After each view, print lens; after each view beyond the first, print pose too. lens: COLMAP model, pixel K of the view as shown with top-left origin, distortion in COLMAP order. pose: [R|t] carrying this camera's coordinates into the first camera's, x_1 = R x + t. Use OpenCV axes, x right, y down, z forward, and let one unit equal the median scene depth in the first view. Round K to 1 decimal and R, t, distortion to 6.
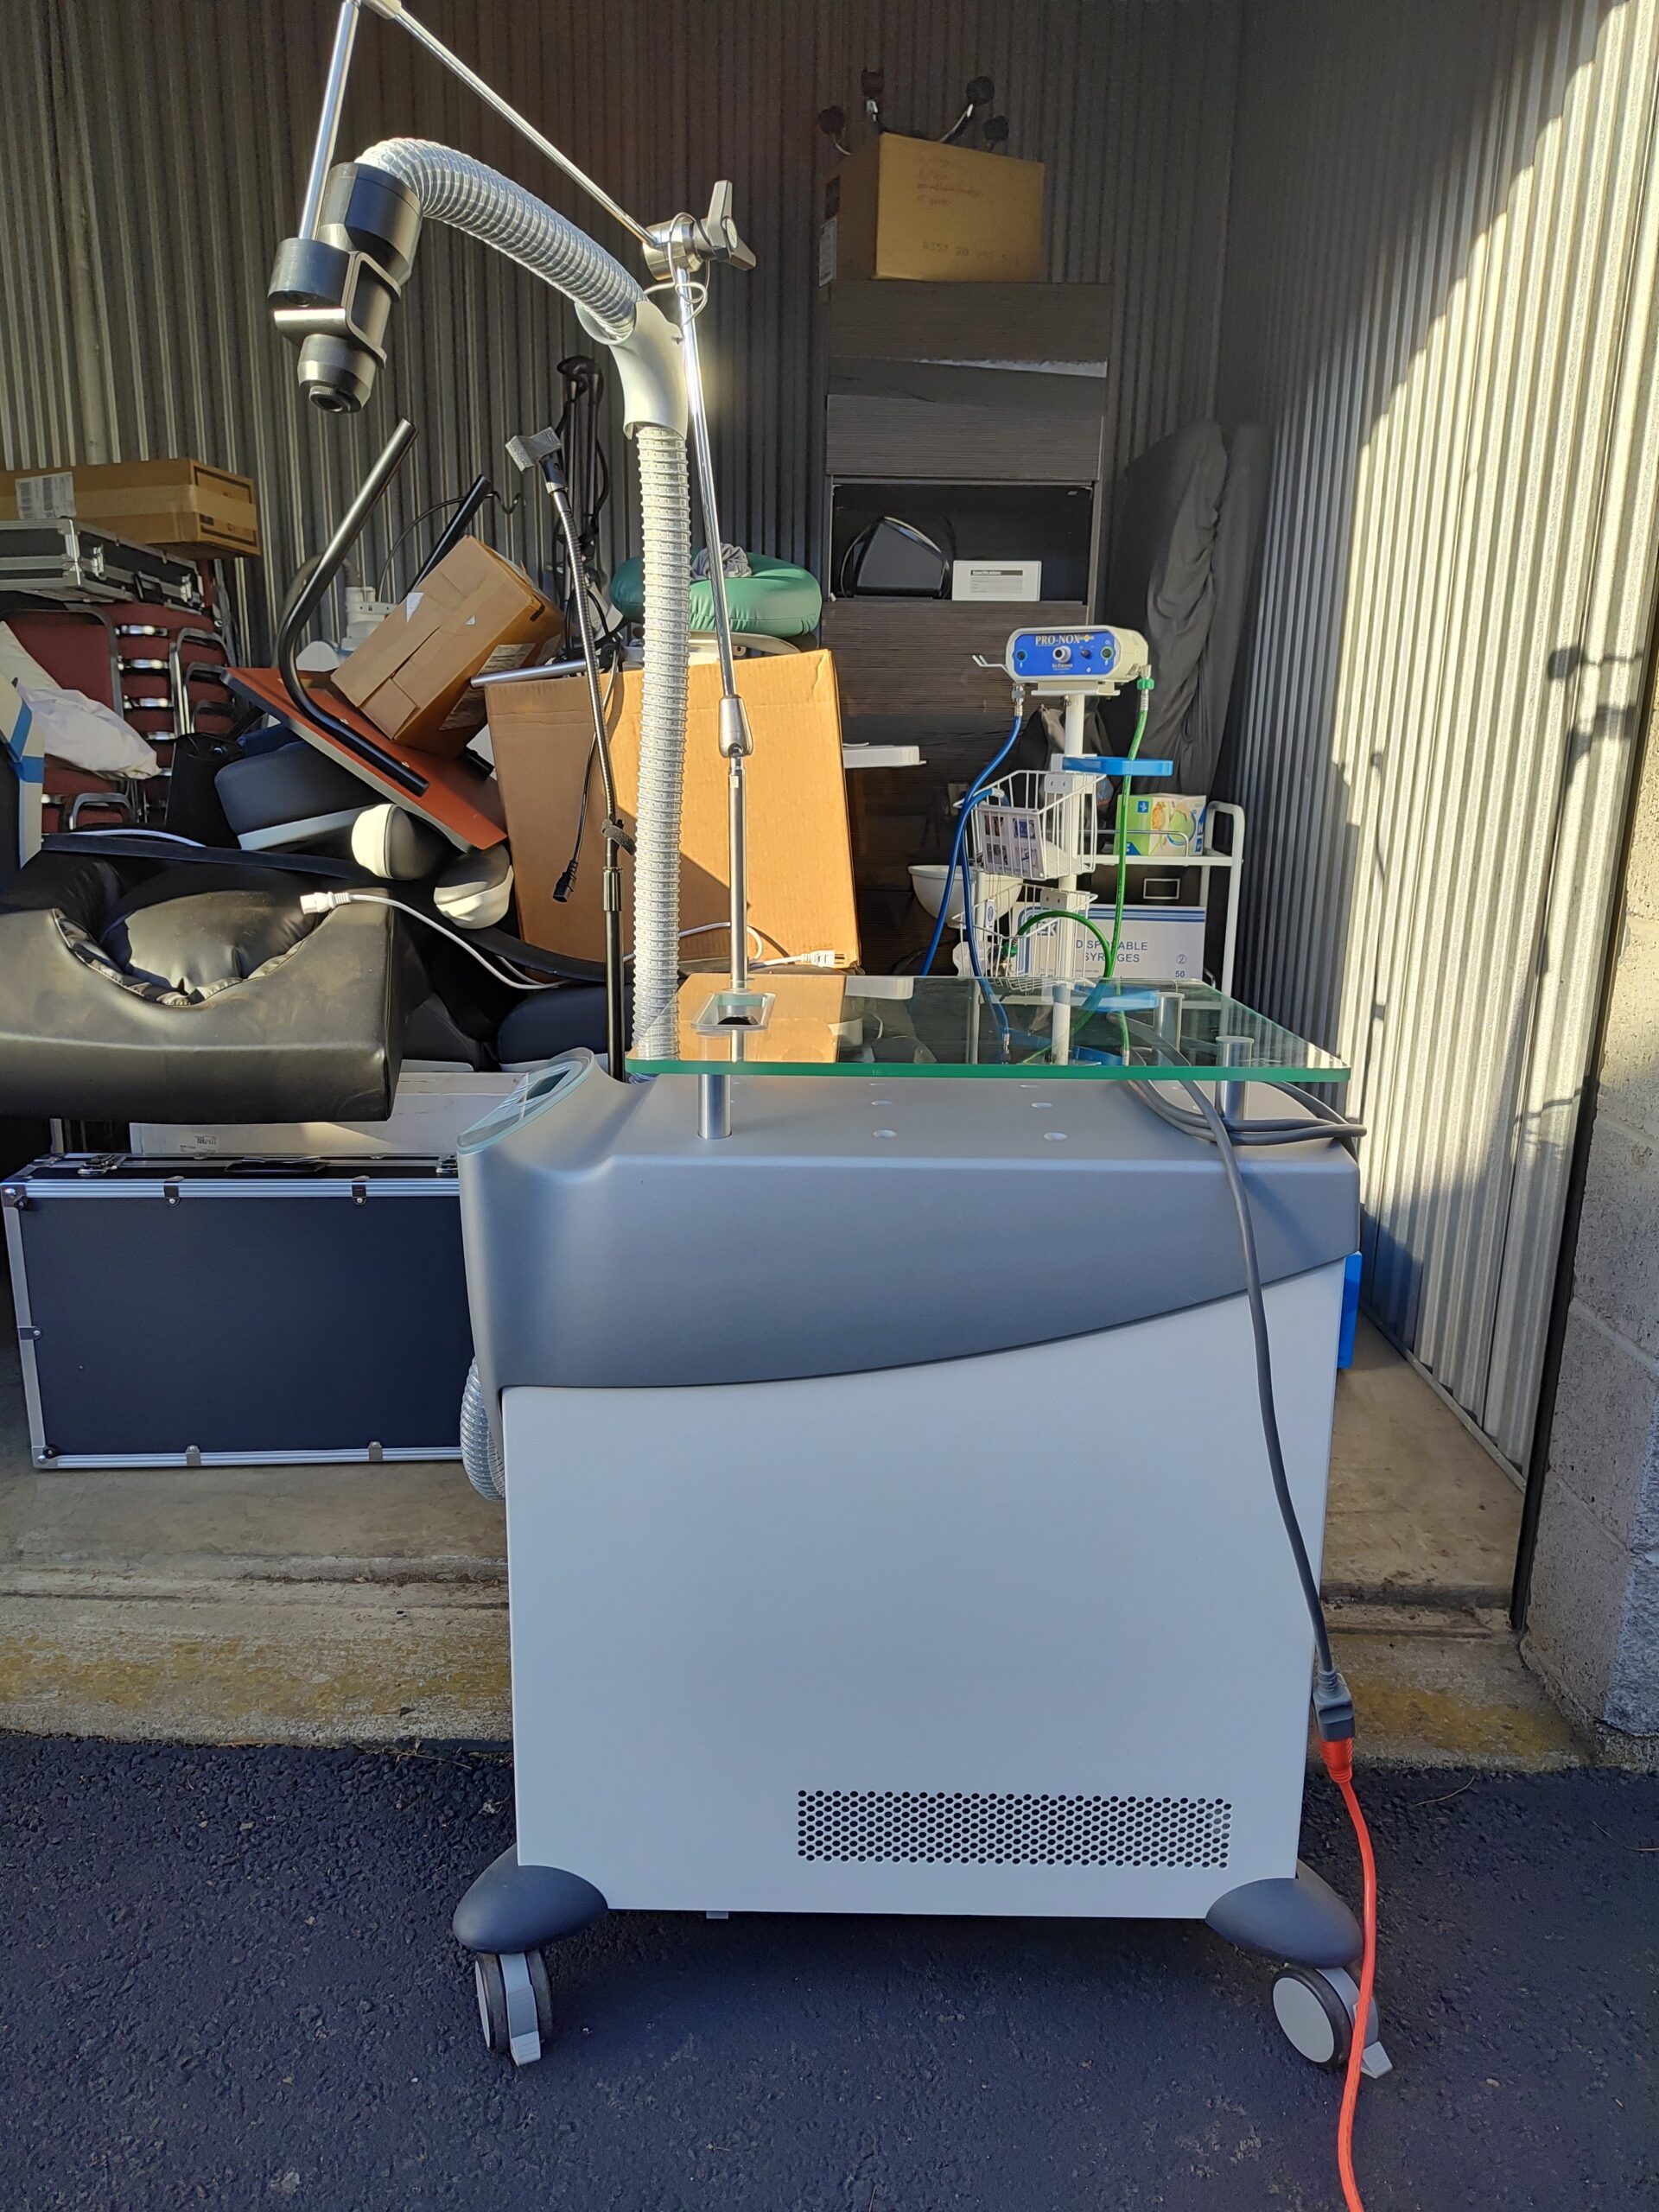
lens RADIAL K [[1522.3, 0, 821.1], [0, 1522.3, 1110.2], [0, 0, 1]] dist [-0.010947, 0.001792]
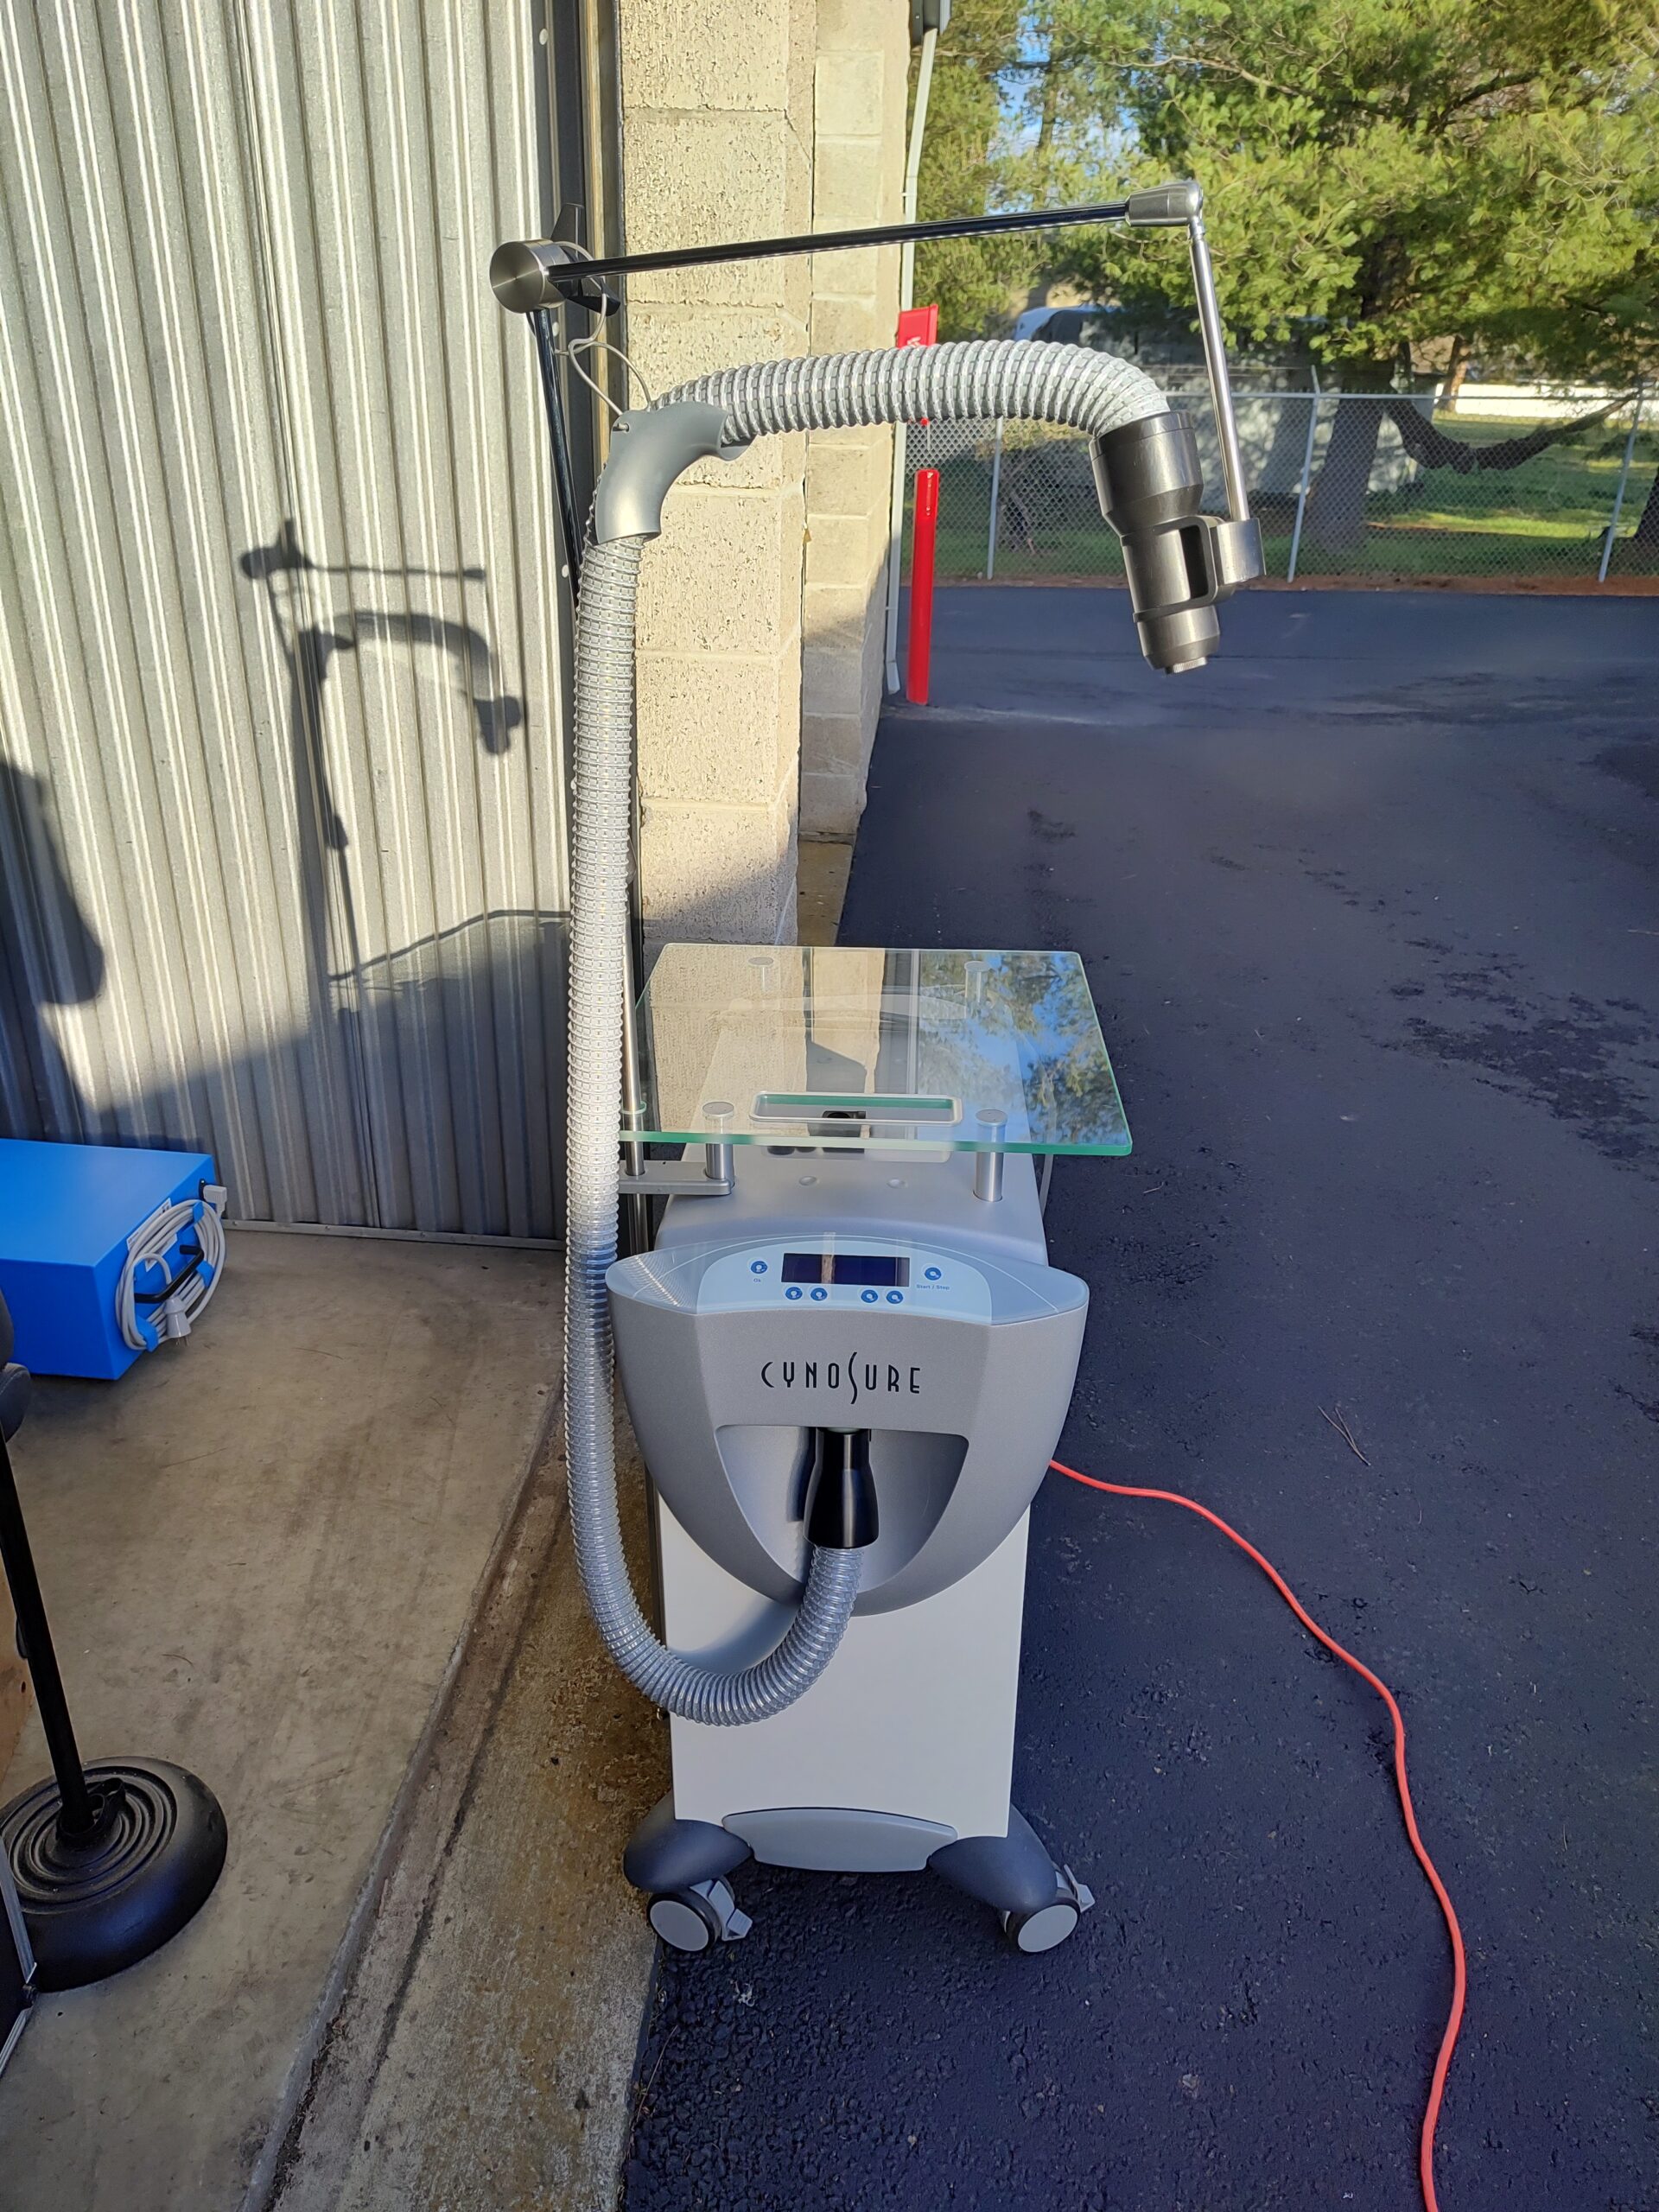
lens RADIAL K [[1522.3, 0, 830.9], [0, 1522.3, 1098.2], [0, 0, 1]] dist [-0.010947, 0.001792]
pose [[0.052571, -0.429651, 0.901463, -0.773483], [0.210198, 0.887248, 0.410618, -0.397669], [-0.976244, 0.167899, 0.136955, 0.663570]]
